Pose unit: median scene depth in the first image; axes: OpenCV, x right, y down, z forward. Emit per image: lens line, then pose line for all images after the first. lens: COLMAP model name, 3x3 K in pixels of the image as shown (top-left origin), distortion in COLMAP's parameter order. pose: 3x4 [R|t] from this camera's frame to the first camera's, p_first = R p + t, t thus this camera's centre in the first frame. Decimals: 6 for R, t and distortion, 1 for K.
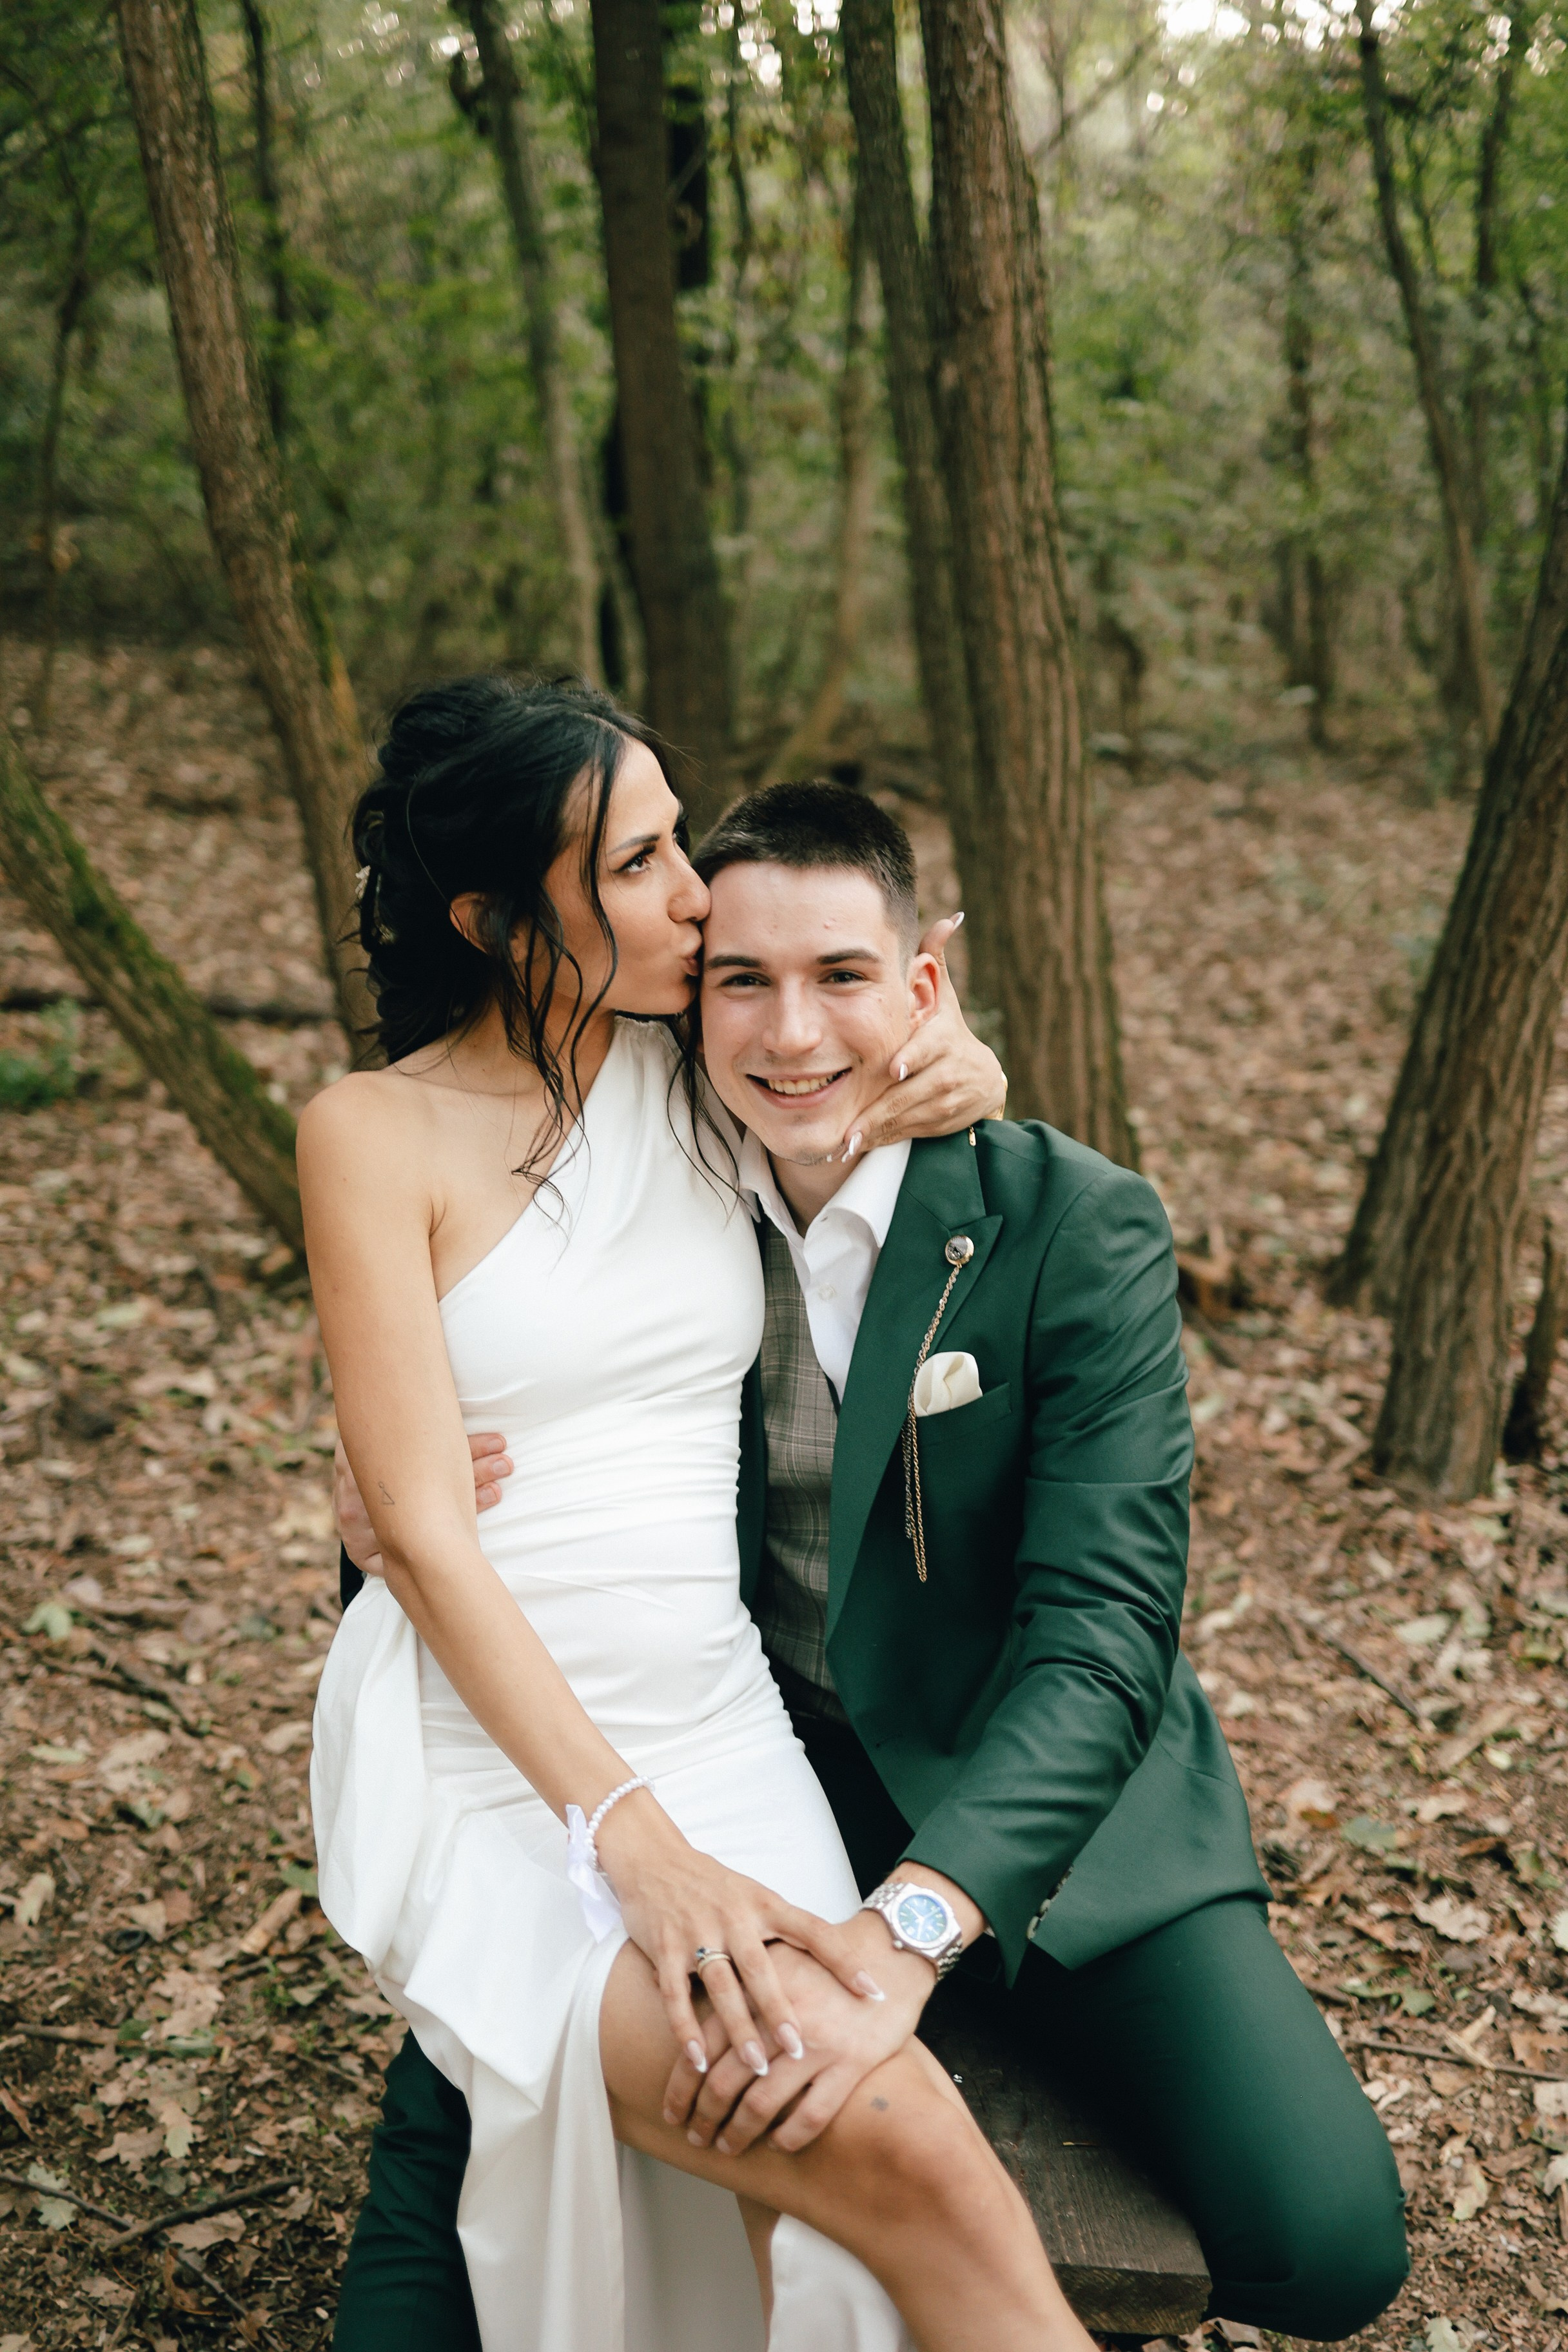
lens RADIAL K [[2394.1, 0, 784.0], [0, 2394.1, 1176.0], [0, 0, 1]] dist [-0.047951, 0.005531]
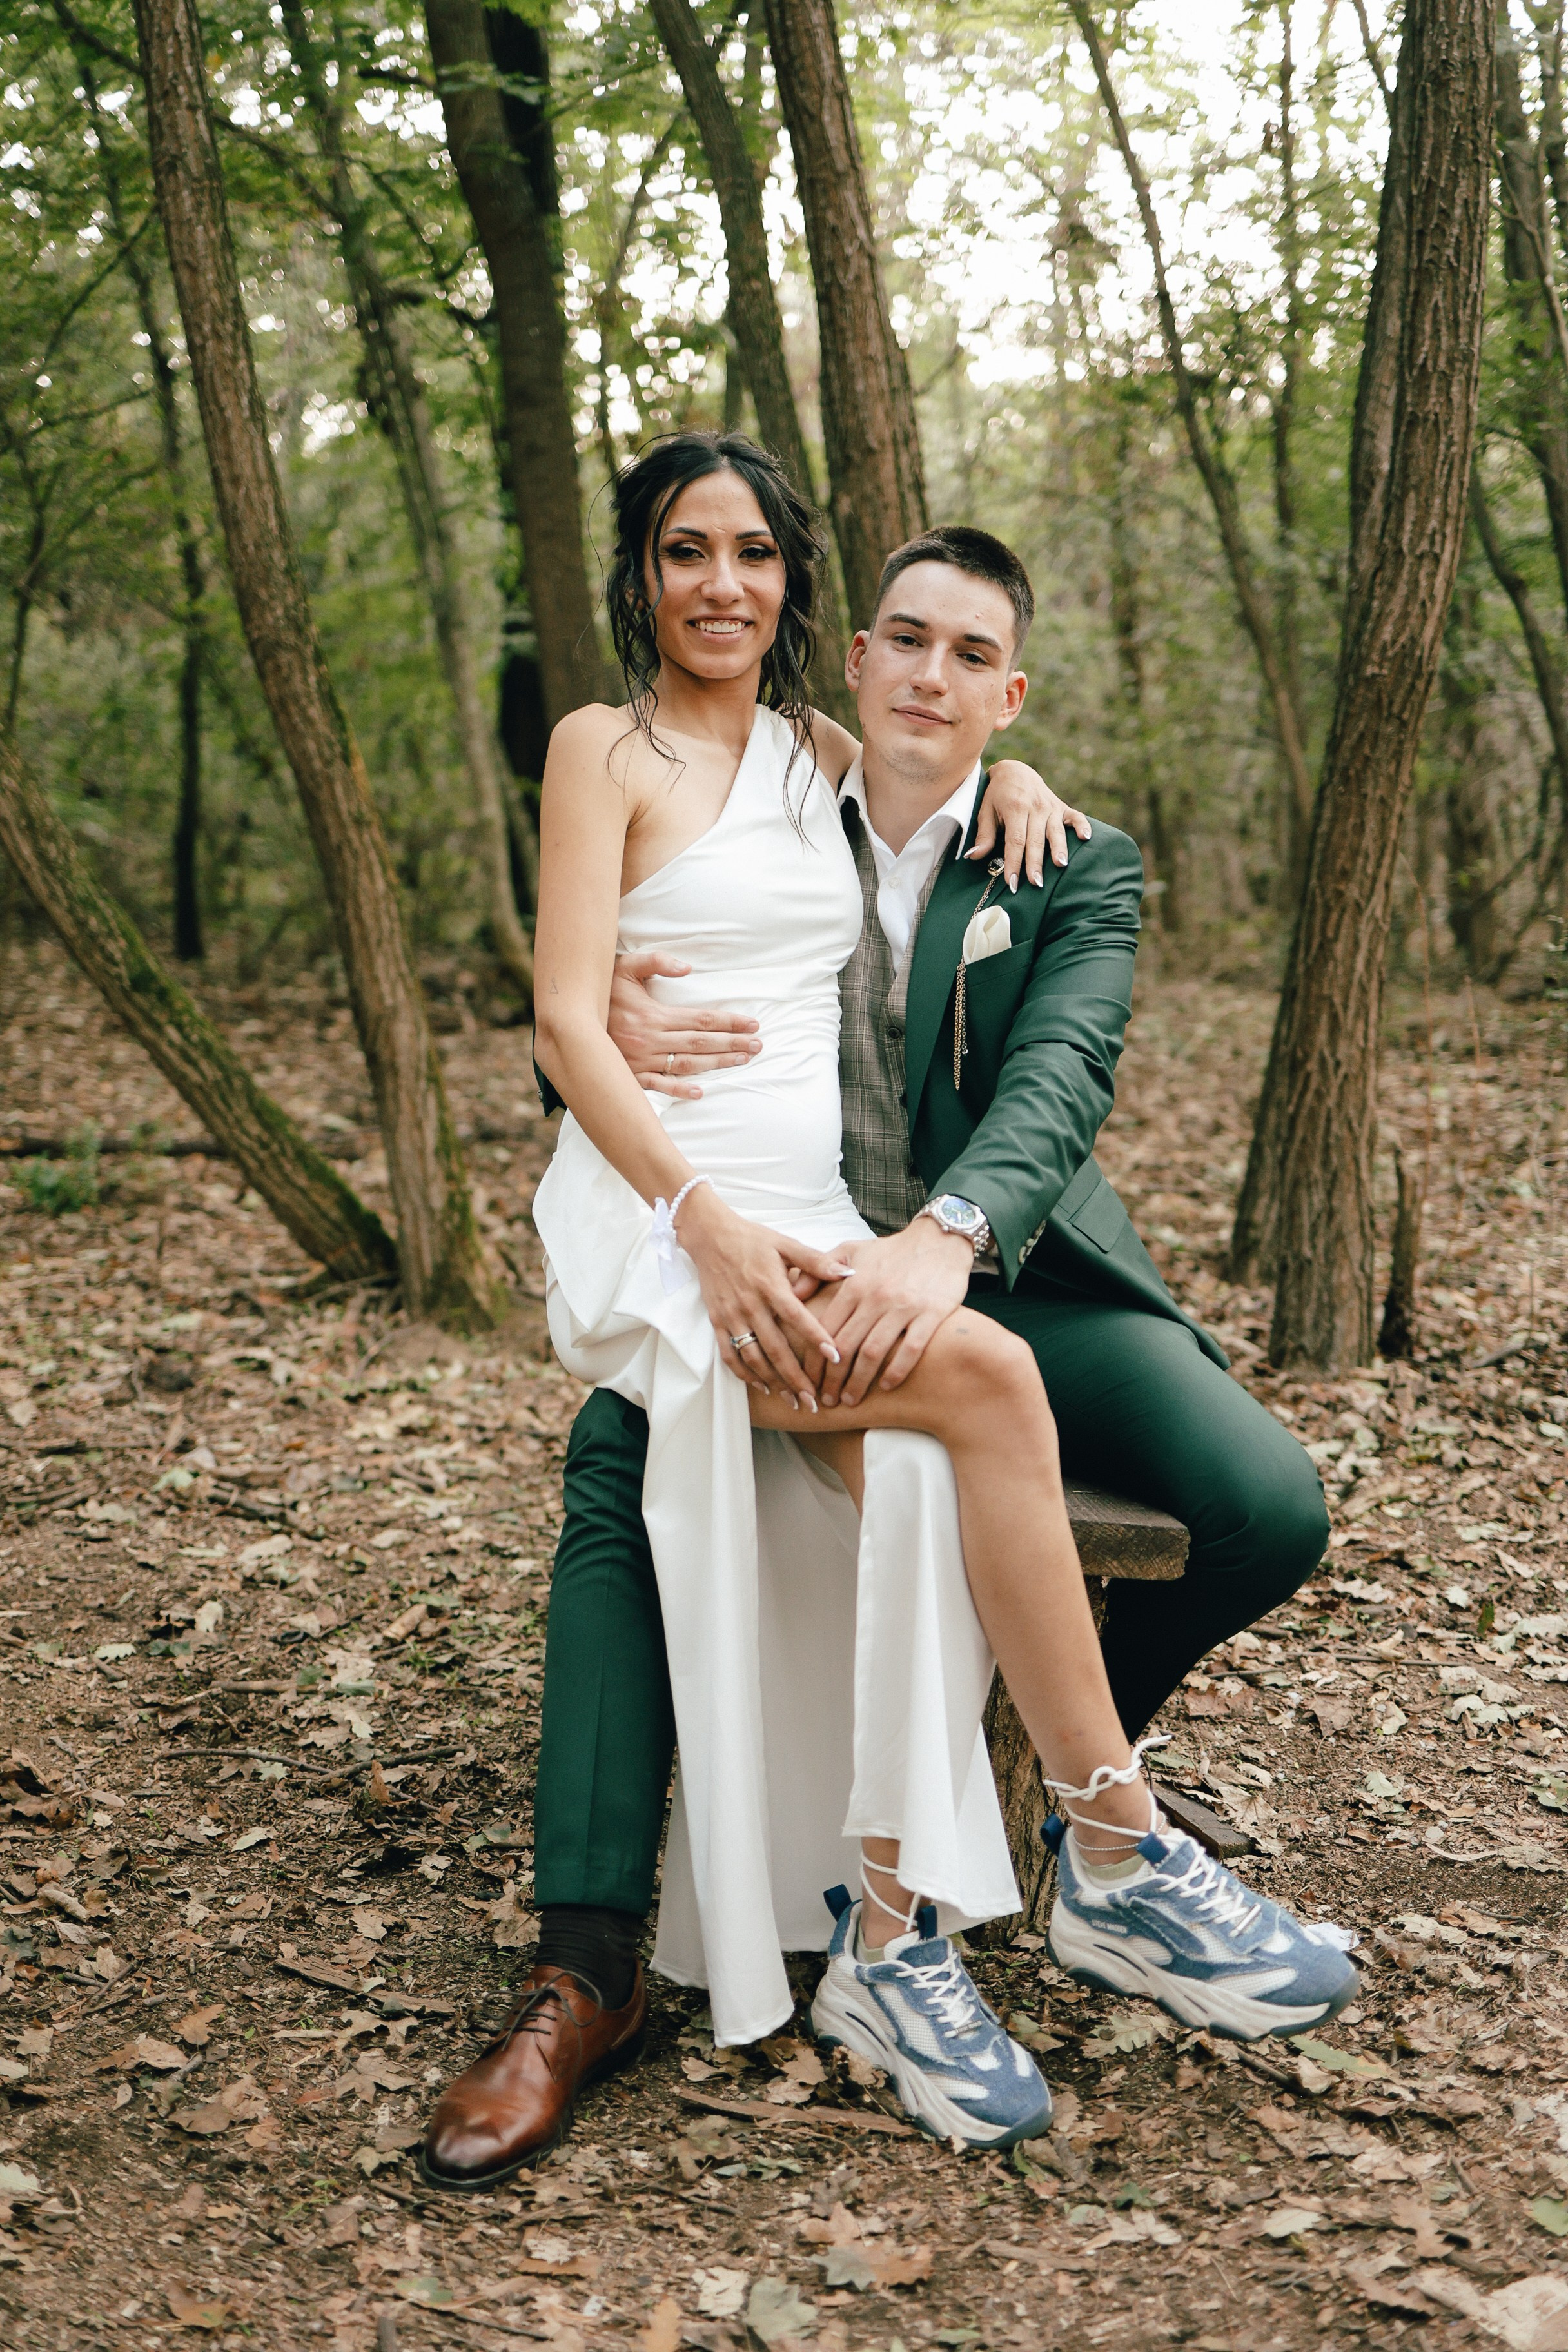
lens RADIAL K [[2394.1, 0, 784.0], [0, 2394.1, 1176.0], [0, 0, 1]] dist [-0.047951, 0.005531]
pose [[0.996820, -0.059366, 0.053153, -0.054636], [0.066309, 0.987905, -0.140170, 0.200123], [-0.044189, 0.143249, 0.988700, -0.183265]]
